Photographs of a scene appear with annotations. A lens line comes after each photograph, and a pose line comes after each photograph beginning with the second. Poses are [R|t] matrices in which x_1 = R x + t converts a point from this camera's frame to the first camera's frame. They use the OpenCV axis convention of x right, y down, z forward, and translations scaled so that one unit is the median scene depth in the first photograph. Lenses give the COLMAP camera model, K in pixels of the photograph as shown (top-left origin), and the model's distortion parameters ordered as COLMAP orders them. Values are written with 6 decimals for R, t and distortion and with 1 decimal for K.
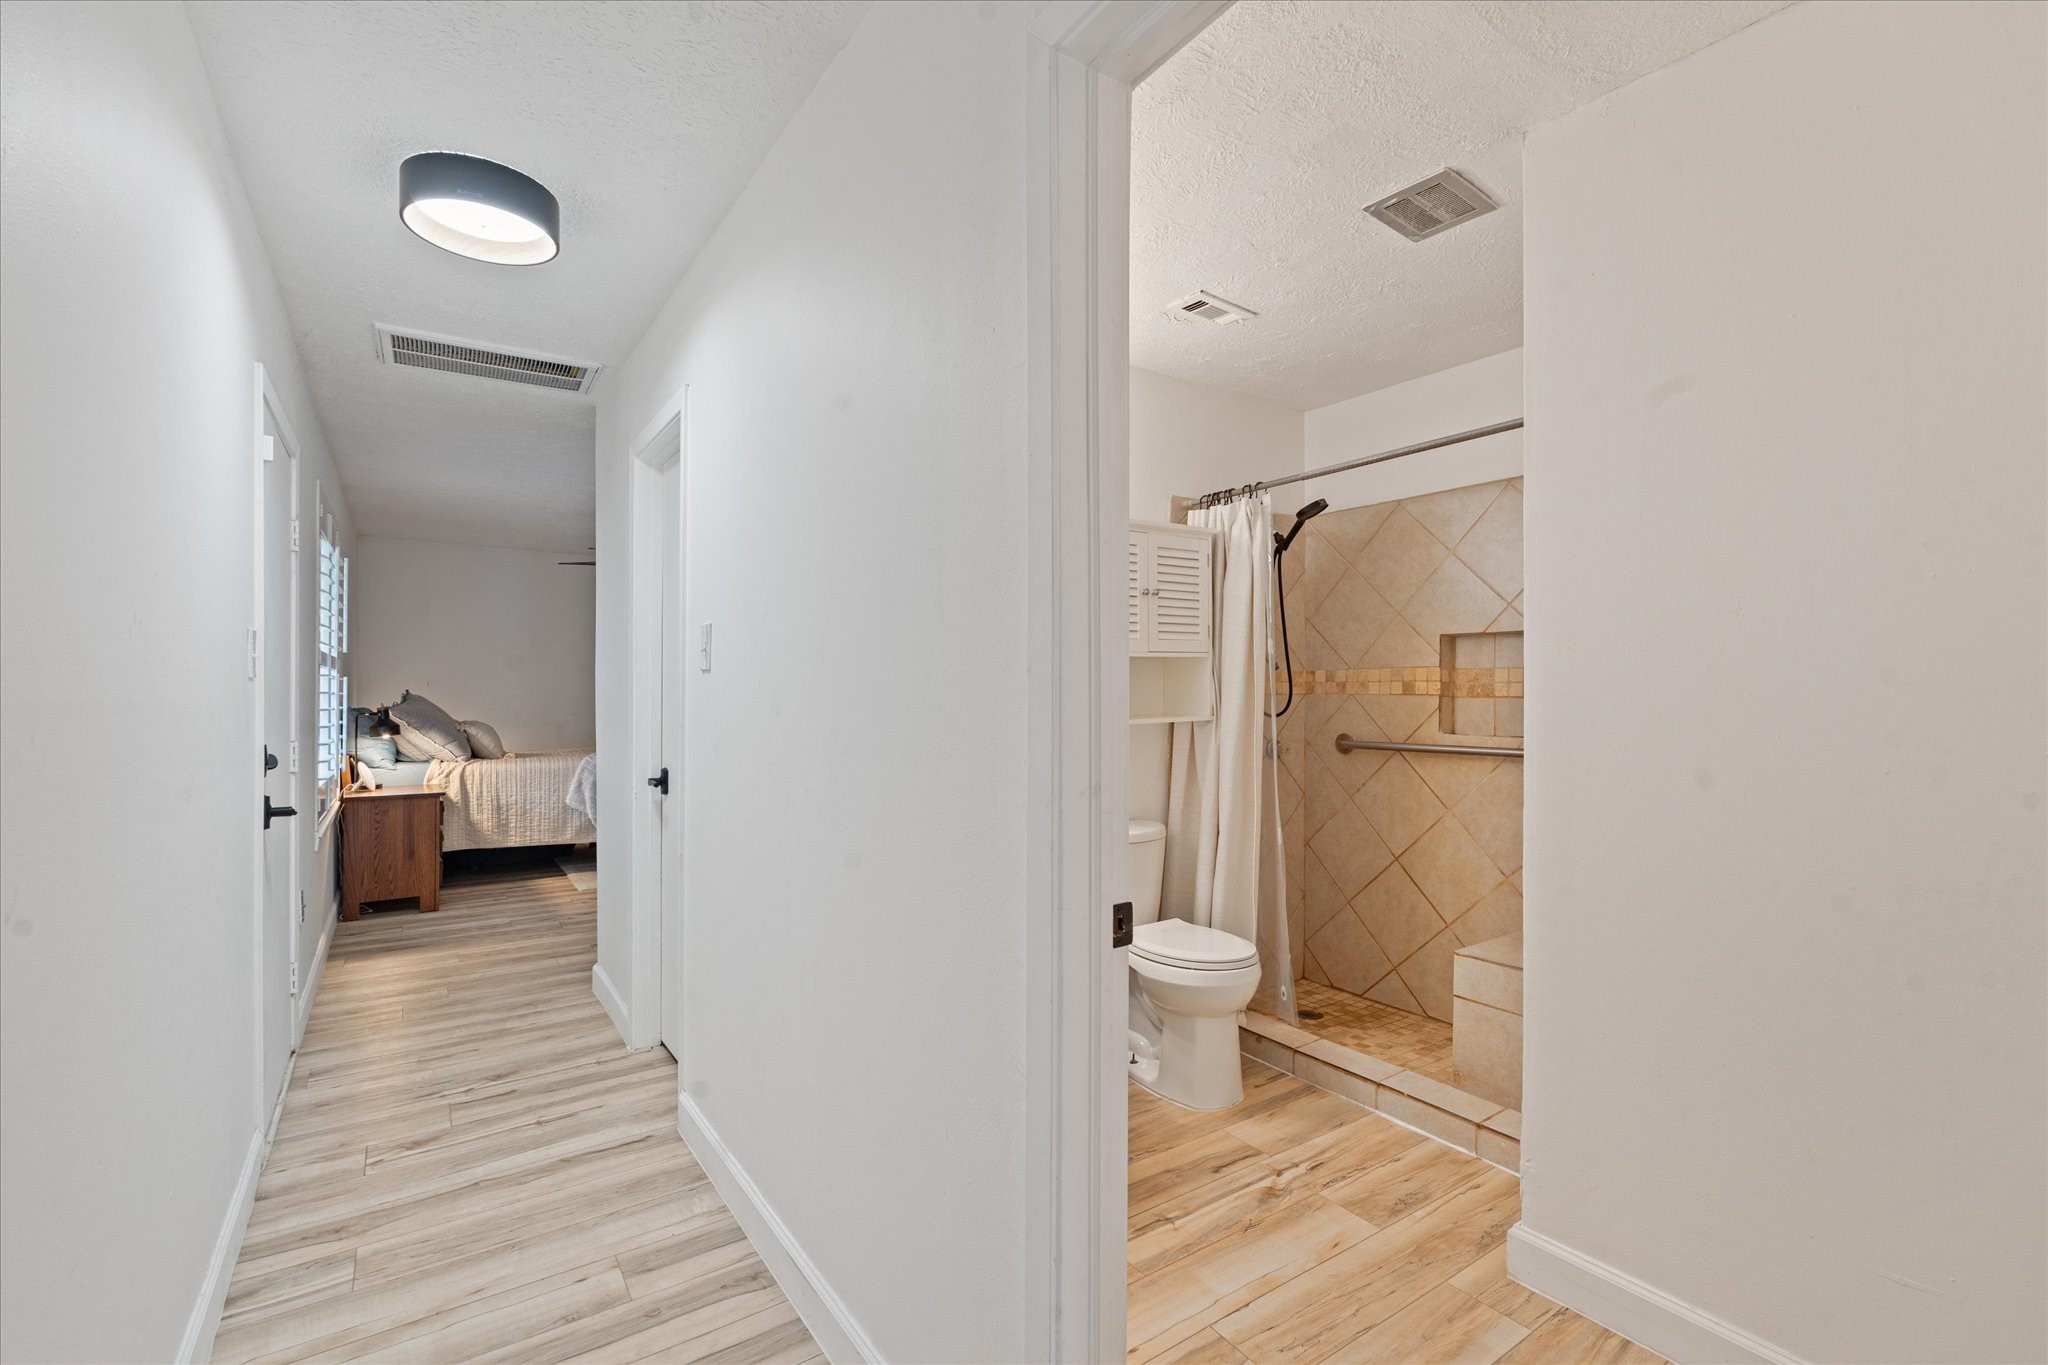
lens RADIAL K [[920.3, 0, 1019.3], [0, 920.3, 684.5], [0, 0, 1]] dist [-0.000304, 0.000776]
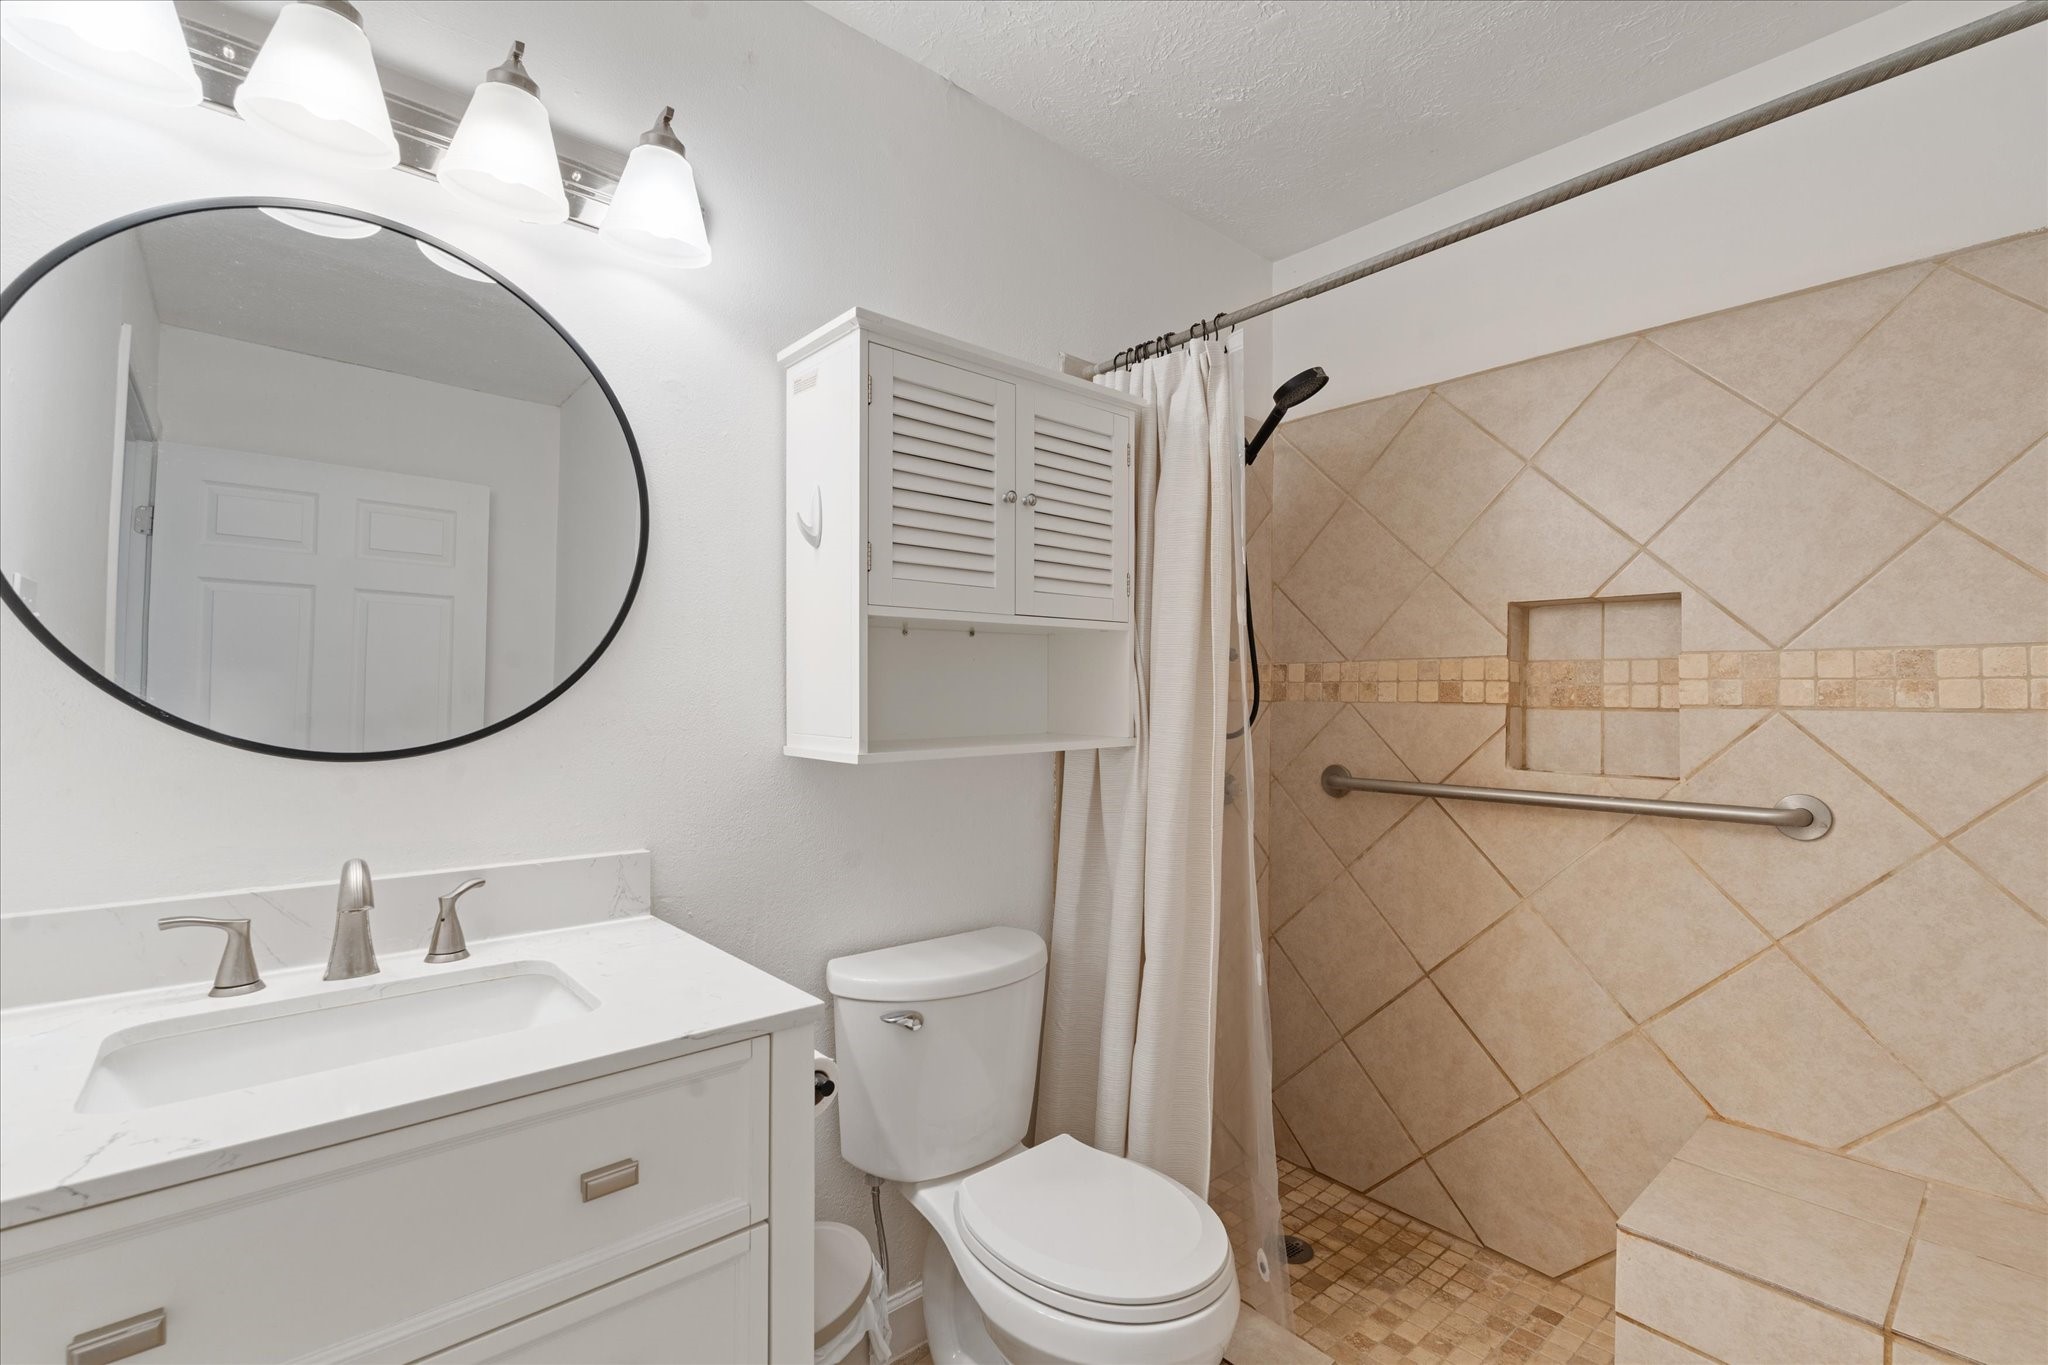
lens RADIAL K [[920.3, 0, 1029.1], [0, 920.3, 682.5], [0, 0, 1]] dist [-0.000304, 0.000776]
pose [[0.993521, 0.011381, 0.113078, 0.082788], [-0.010442, 0.999906, -0.008896, 0.005914], [-0.113169, 0.007658, 0.993546, 0.445869]]
